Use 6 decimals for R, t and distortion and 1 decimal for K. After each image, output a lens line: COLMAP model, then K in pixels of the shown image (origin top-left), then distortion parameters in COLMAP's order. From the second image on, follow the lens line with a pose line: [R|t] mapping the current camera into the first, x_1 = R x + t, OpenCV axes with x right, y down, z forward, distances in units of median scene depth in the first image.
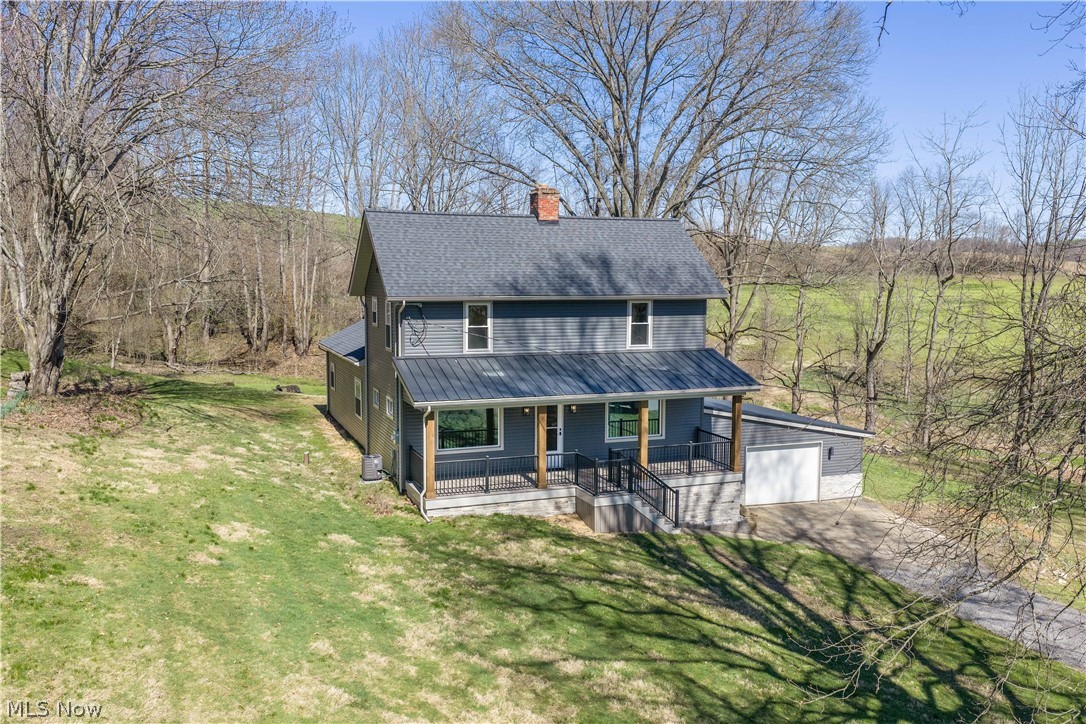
lens RADIAL K [[895.6, 0, 543.0], [0, 895.6, 362.0], [0, 0, 1]] dist [0.002559, -0.007175]
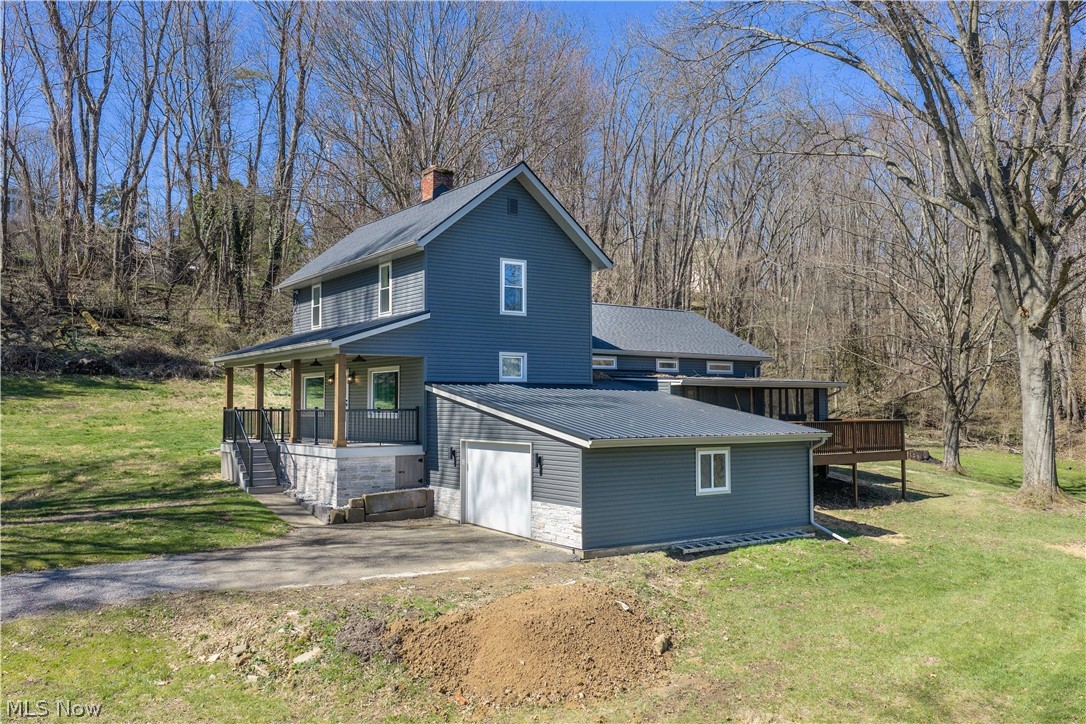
lens RADIAL K [[901.1, 0, 542.1], [0, 901.1, 366.1], [0, 0, 1]] dist [0.013584, -0.017759]
pose [[0.235382, -0.049491, -0.970642, 1.105086], [-0.088890, 0.993421, -0.072209, 0.093727], [0.967829, 0.103277, 0.229434, 1.011267]]
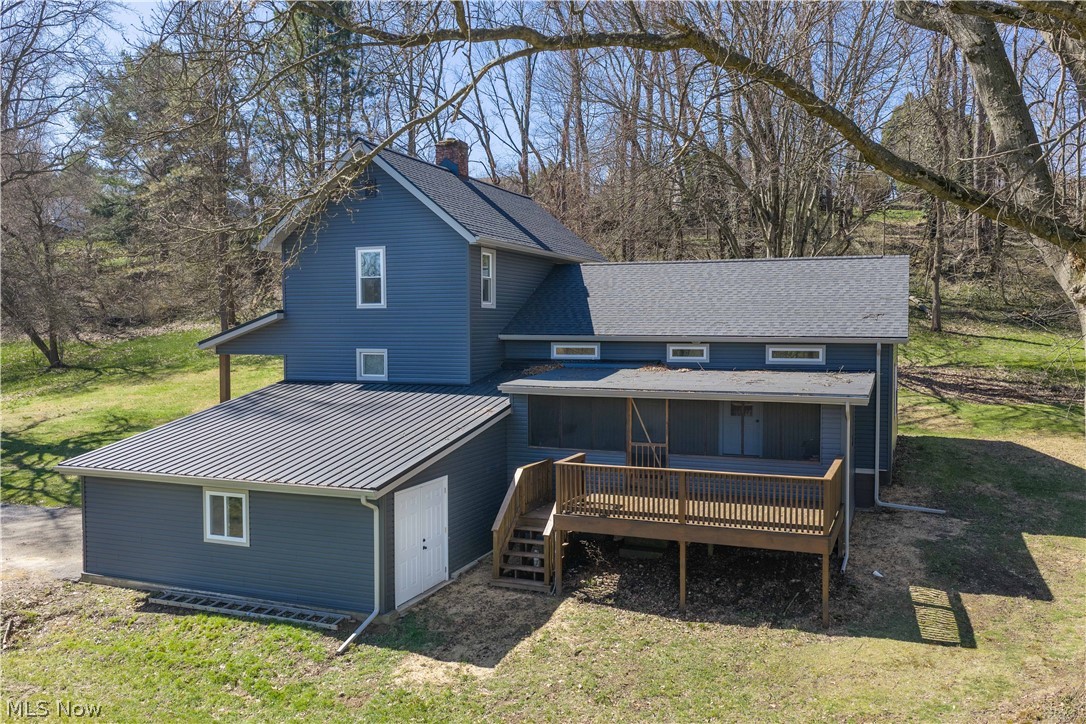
lens RADIAL K [[901.1, 0, 542.1], [0, 901.1, 366.1], [0, 0, 1]] dist [0.013584, -0.017759]
pose [[-0.690658, 0.029468, -0.722581, 0.689479], [-0.070206, 0.991718, 0.107548, -0.079022], [0.719765, 0.125008, -0.682870, 1.936440]]
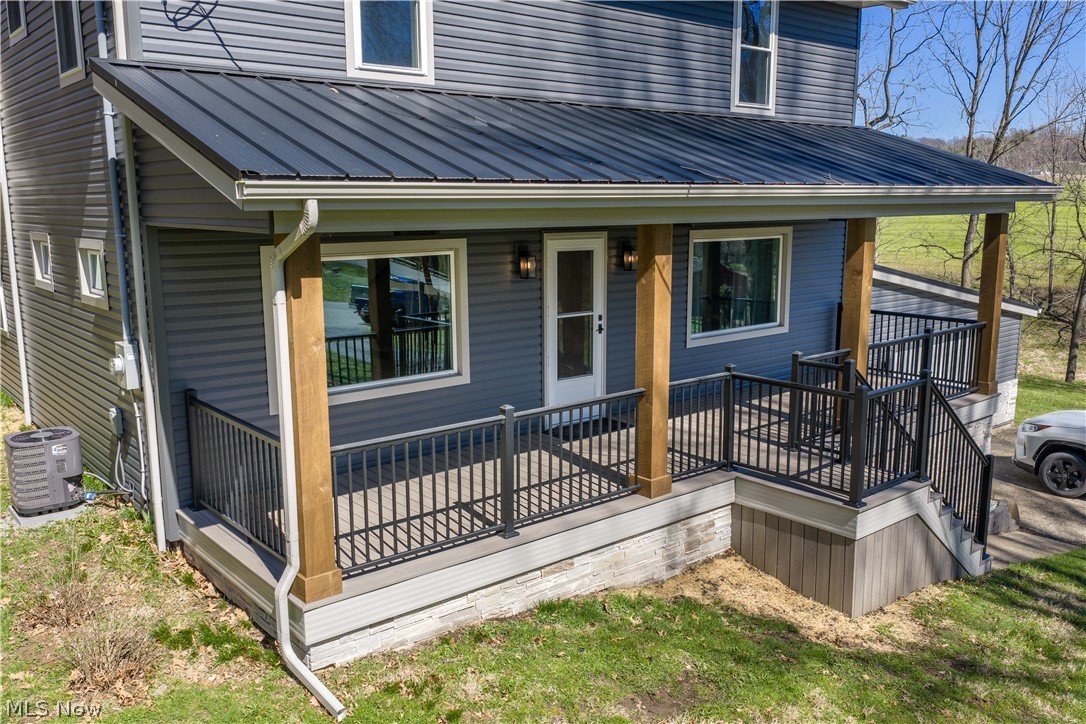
lens RADIAL K [[901.1, 0, 542.1], [0, 901.1, 366.1], [0, 0, 1]] dist [0.013584, -0.017759]
pose [[0.949288, -0.064707, 0.307677, -0.125284], [0.038525, 0.995158, 0.090427, 0.062449], [-0.312038, -0.073988, 0.947184, 0.672566]]
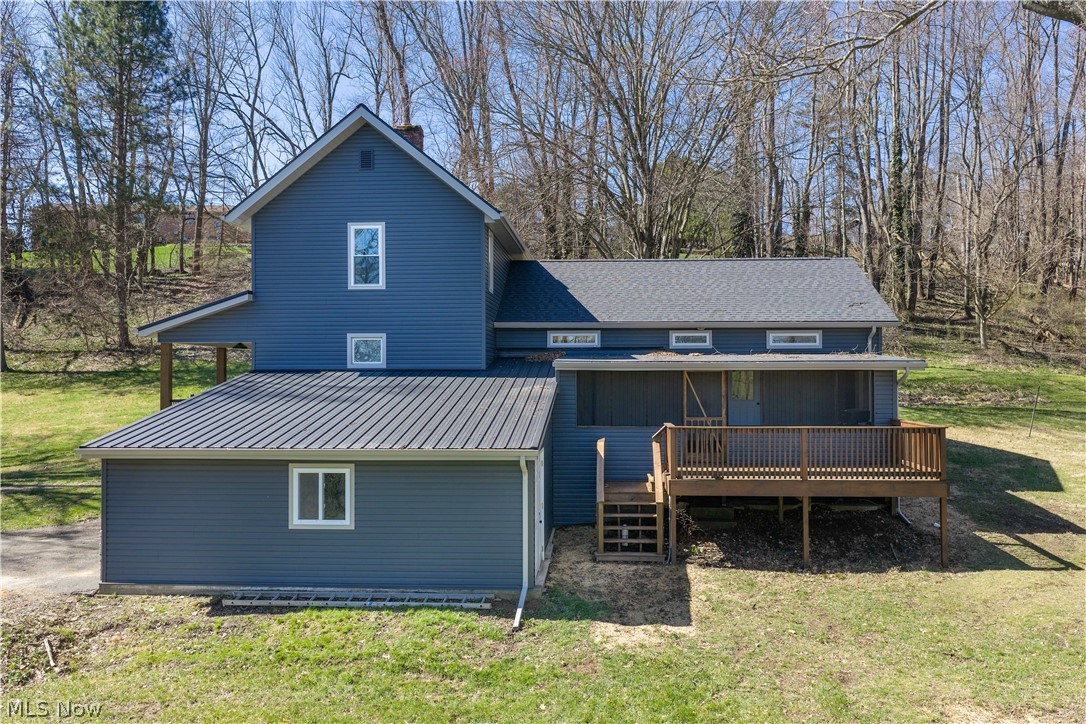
lens RADIAL K [[901.1, 0, 542.1], [0, 901.1, 366.1], [0, 0, 1]] dist [0.013584, -0.017759]
pose [[-0.430703, -0.015103, -0.902367, 0.829042], [-0.085971, 0.996000, 0.024364, 0.007908], [0.898389, 0.088071, -0.430279, 1.700018]]
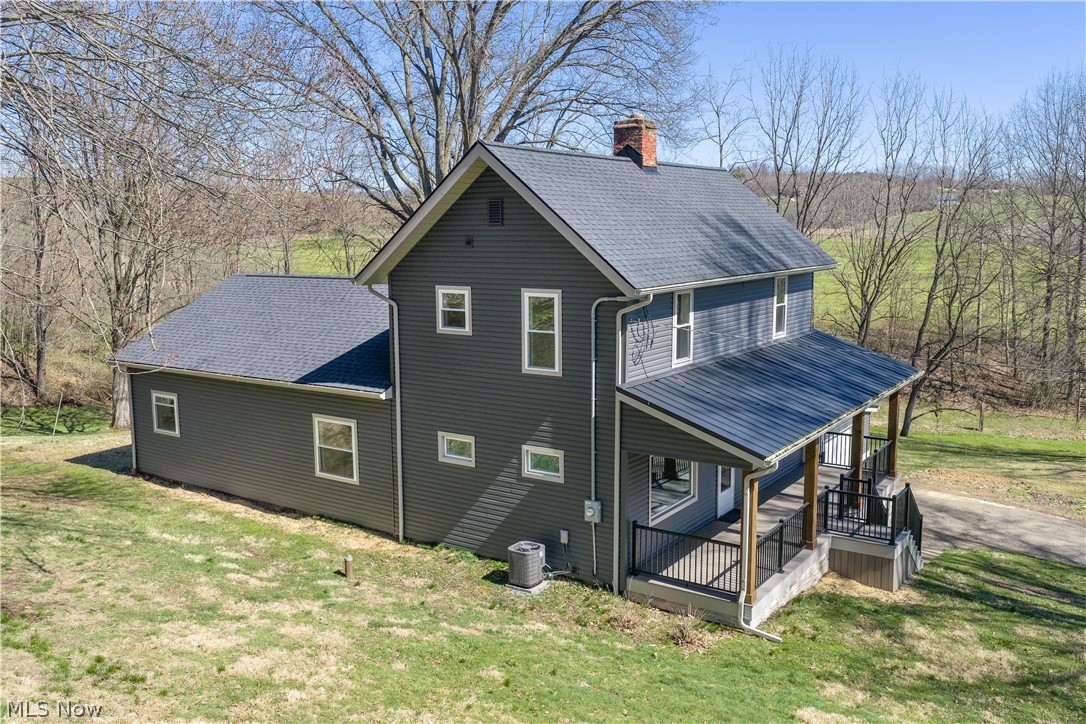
lens RADIAL K [[925.0, 0, 545.1], [0, 925.0, 365.2], [0, 0, 1]] dist [0.000415, -0.011114]
pose [[0.827180, -0.095057, 0.553838, -0.535892], [0.066007, 0.995202, 0.072227, -0.066073], [-0.558046, -0.023187, 0.829486, 0.480390]]
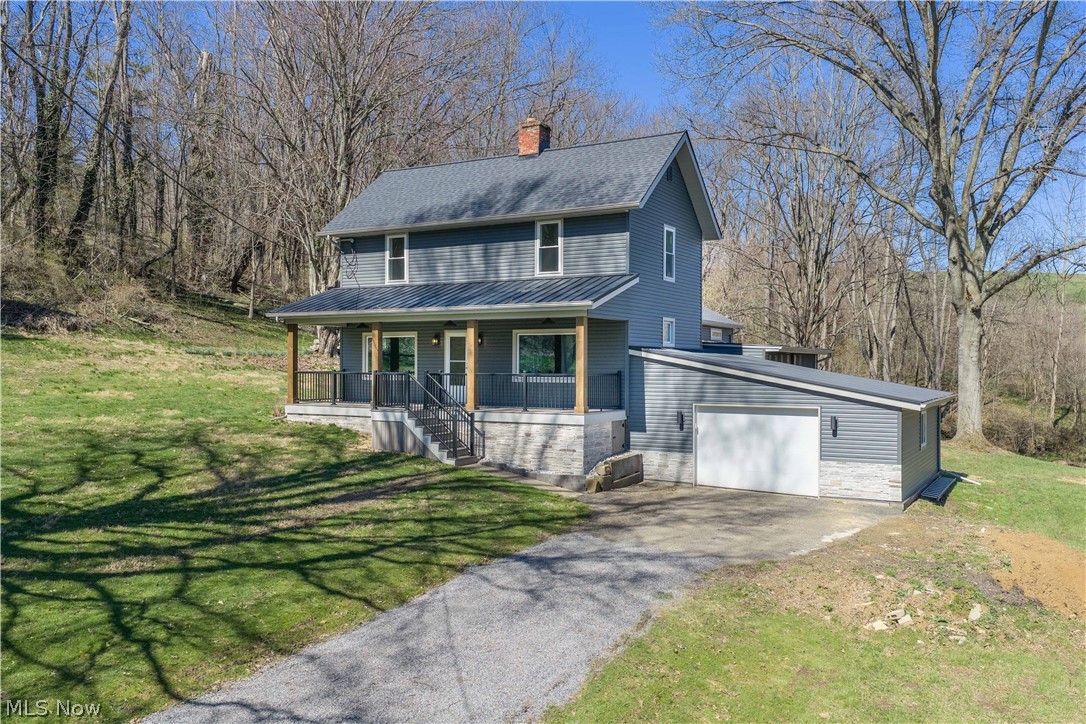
lens RADIAL K [[895.6, 0, 543.0], [0, 895.6, 362.0], [0, 0, 1]] dist [0.002559, -0.007175]
pose [[0.628043, -0.005527, -0.778159, 0.835070], [-0.074066, 0.995010, -0.066846, 0.135943], [0.774645, 0.099617, 0.624500, 0.487779]]
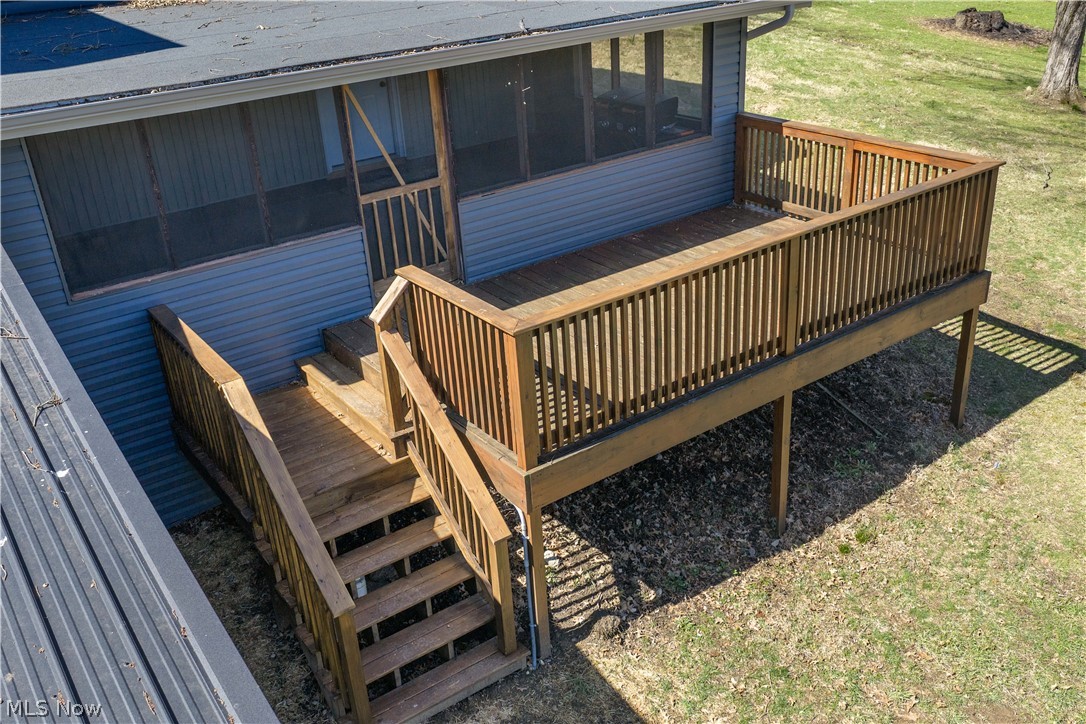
lens RADIAL K [[984.3, 0, 528.1], [0, 984.3, 359.2], [0, 0, 1]] dist [-0.010650, -0.008016]
pose [[0.243427, 0.402454, -0.882482, 0.415698], [-0.028353, 0.912415, 0.408284, -0.024669], [0.969505, -0.074367, 0.233517, 1.464743]]
